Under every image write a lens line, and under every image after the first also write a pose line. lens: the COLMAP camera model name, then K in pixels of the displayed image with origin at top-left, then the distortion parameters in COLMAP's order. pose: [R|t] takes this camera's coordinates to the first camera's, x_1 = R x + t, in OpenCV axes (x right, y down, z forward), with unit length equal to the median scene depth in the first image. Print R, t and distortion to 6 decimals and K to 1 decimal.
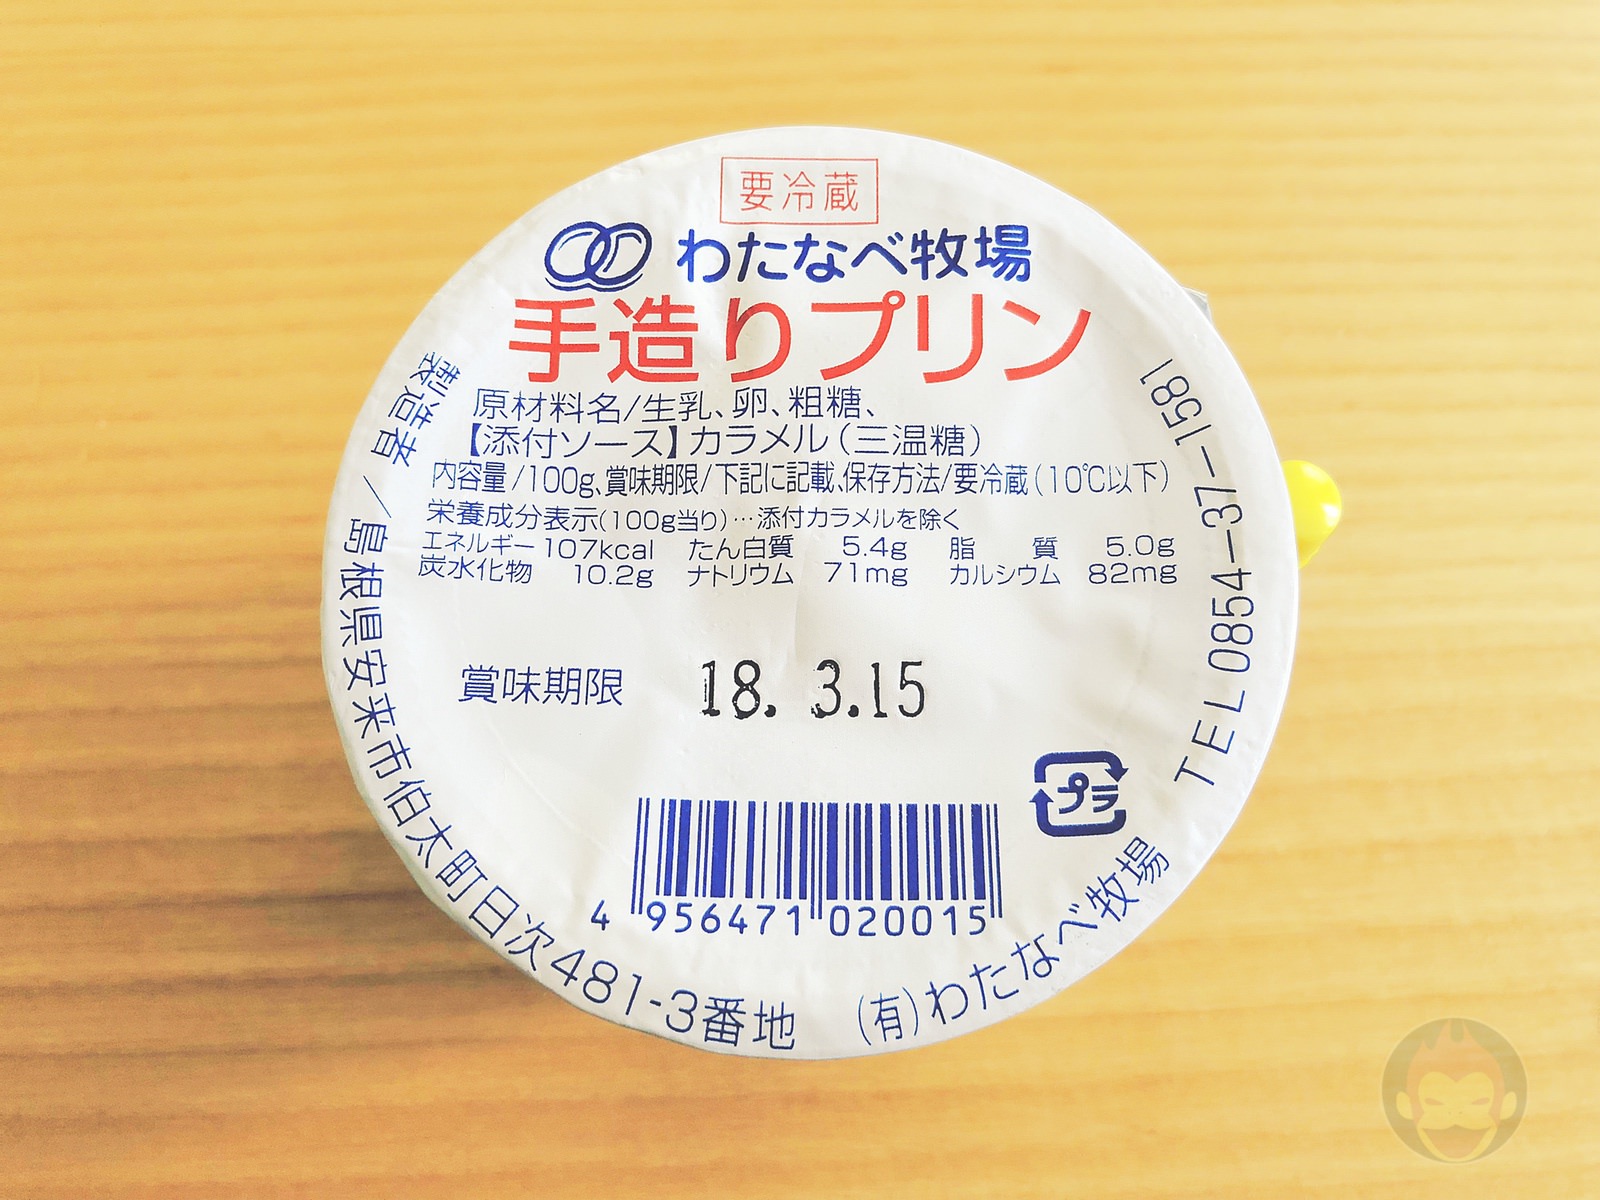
lens RADIAL K [[1334.6, 0, 799.3], [0, 1334.6, 604.4], [0, 0, 1]] dist [0.129190, -0.576163]
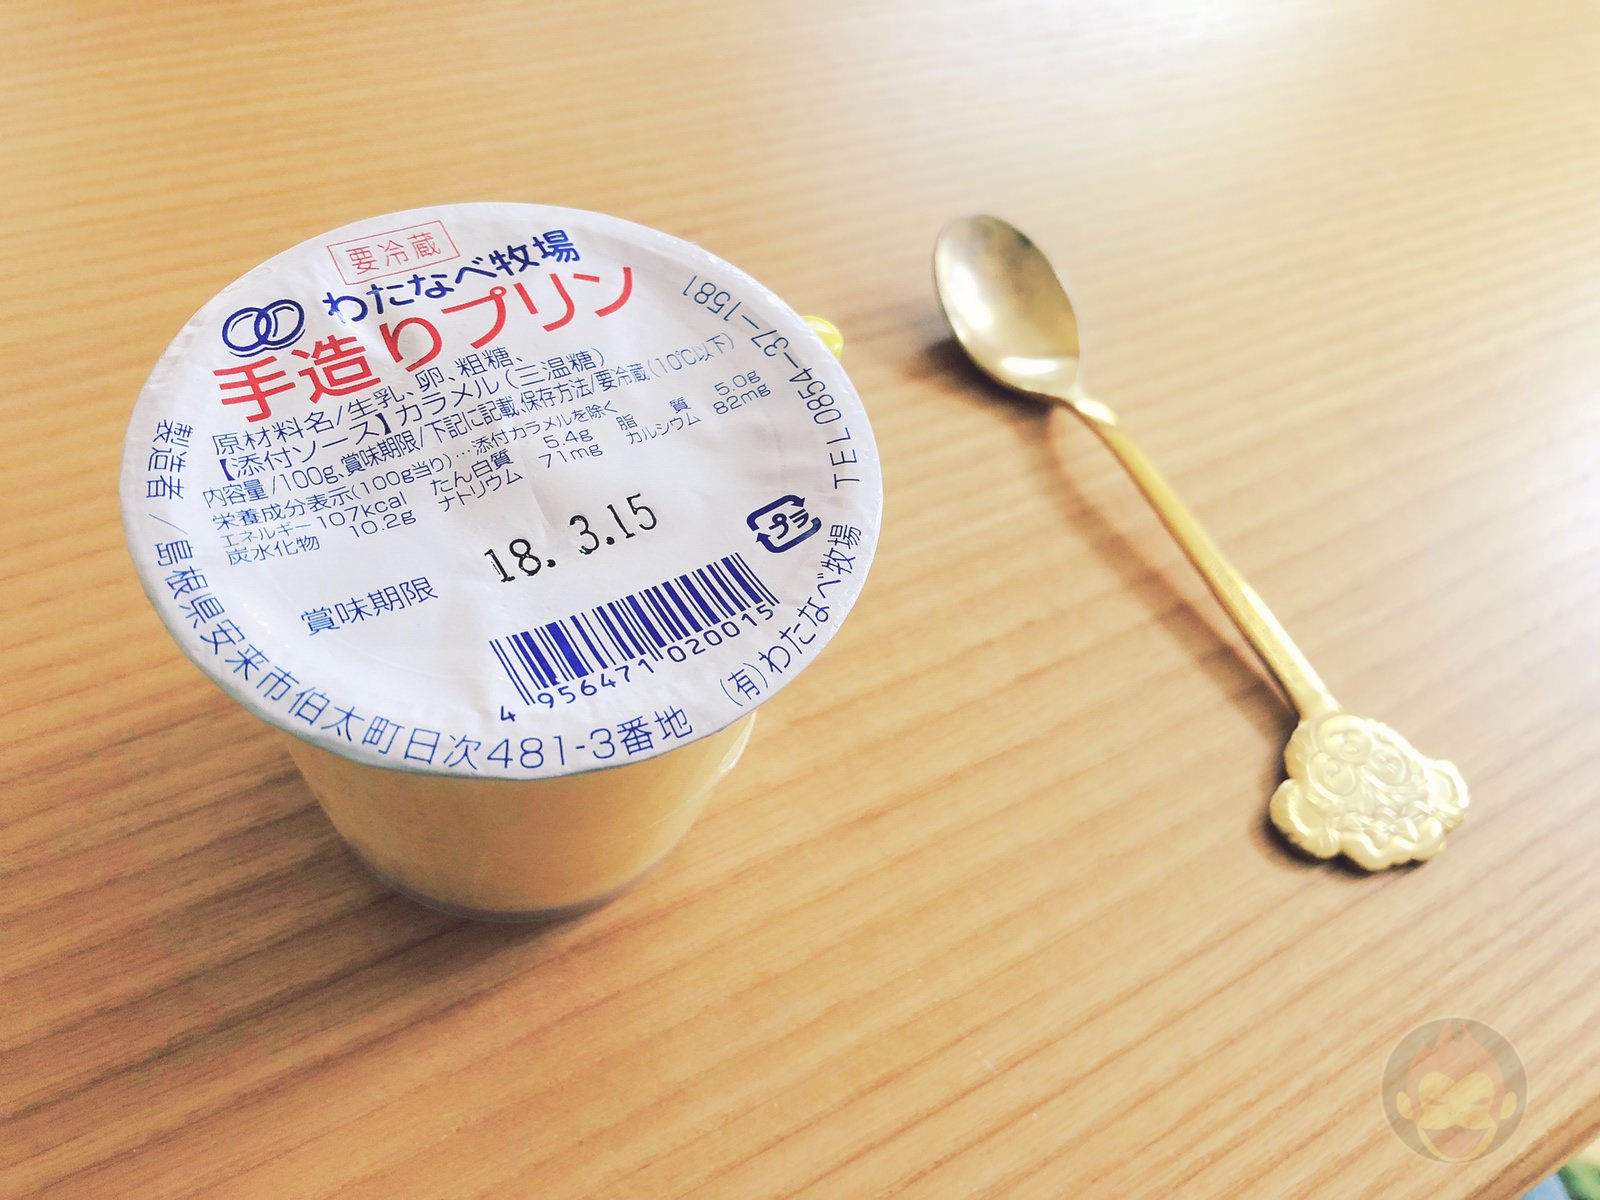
lens RADIAL K [[1334.6, 0, 799.3], [0, 1334.6, 604.4], [0, 0, 1]] dist [0.129190, -0.576163]
pose [[0.831973, -0.345932, 0.433765, -0.380737], [0.455786, 0.871941, -0.178827, 0.437050], [-0.316356, 0.346483, 0.883102, -0.187651]]
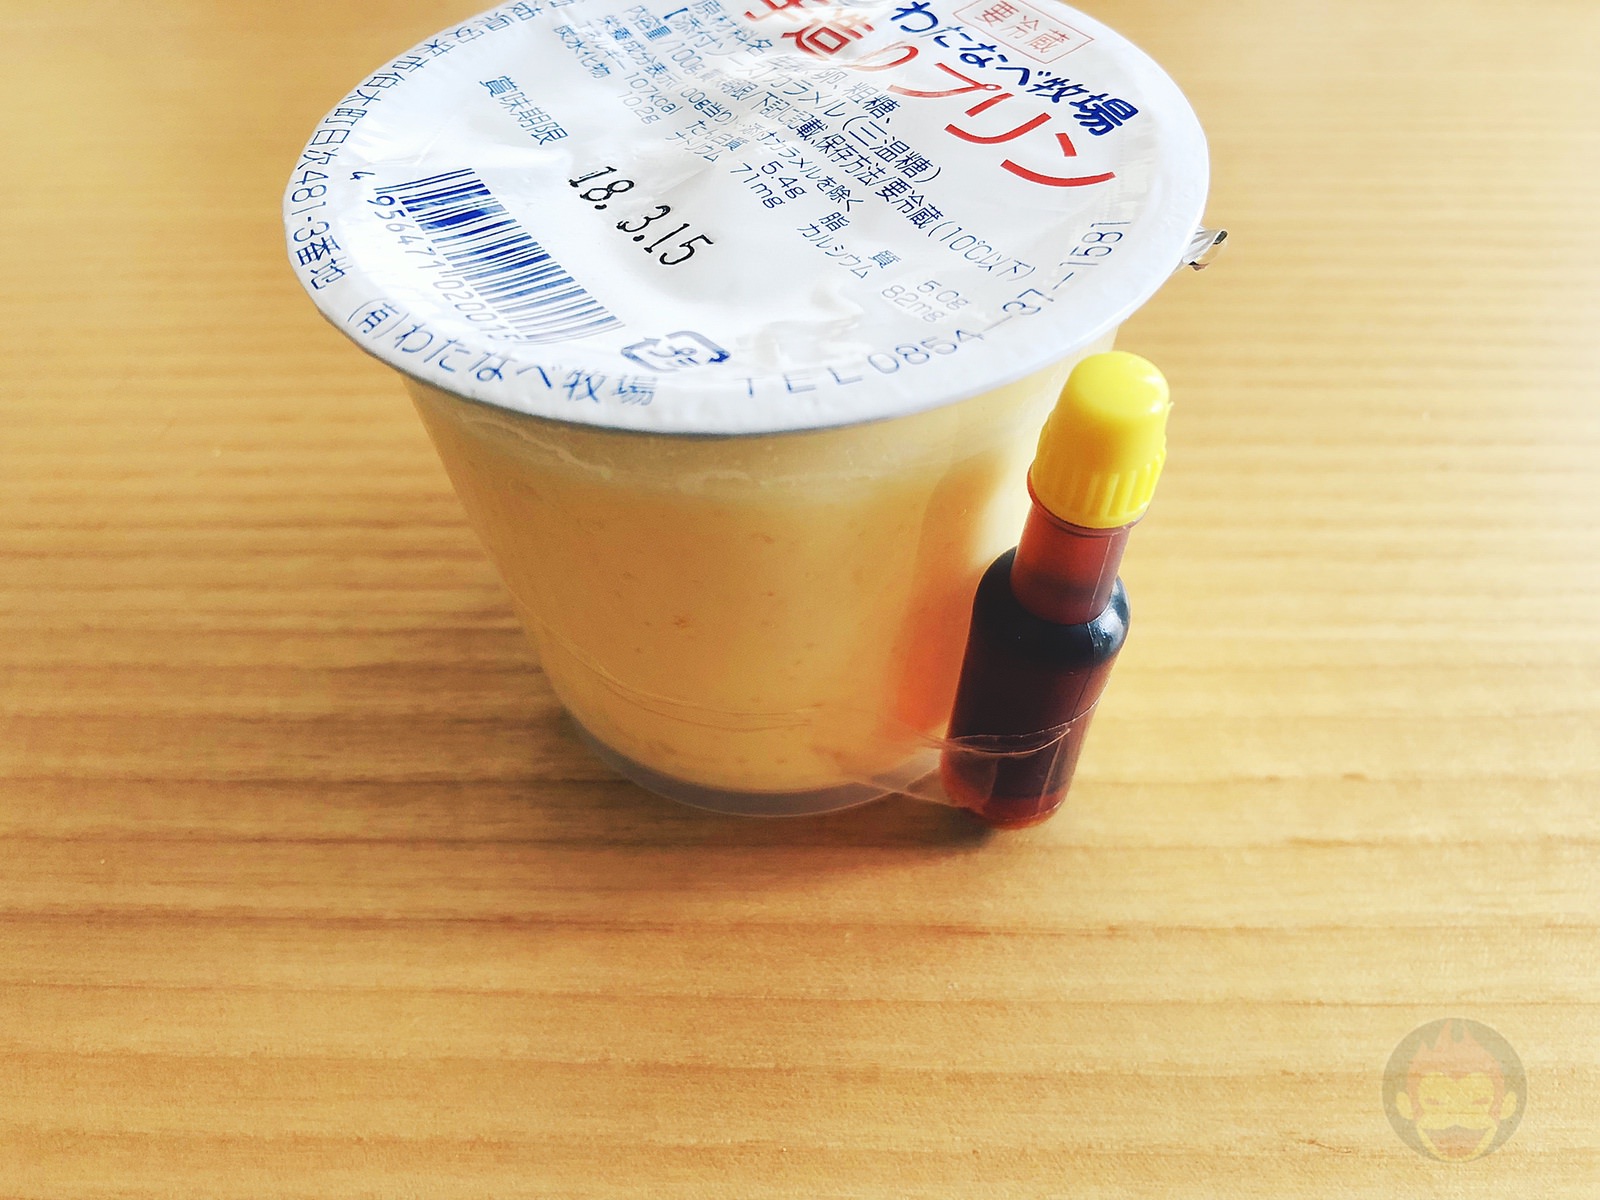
lens RADIAL K [[1334.6, 0, 799.3], [0, 1334.6, 604.4], [0, 0, 1]] dist [0.129190, -0.576163]
pose [[0.572661, 0.597720, -0.561062, 0.833946], [-0.777578, 0.612821, -0.140793, 0.293071], [0.259675, 0.516896, 0.815713, 0.317179]]
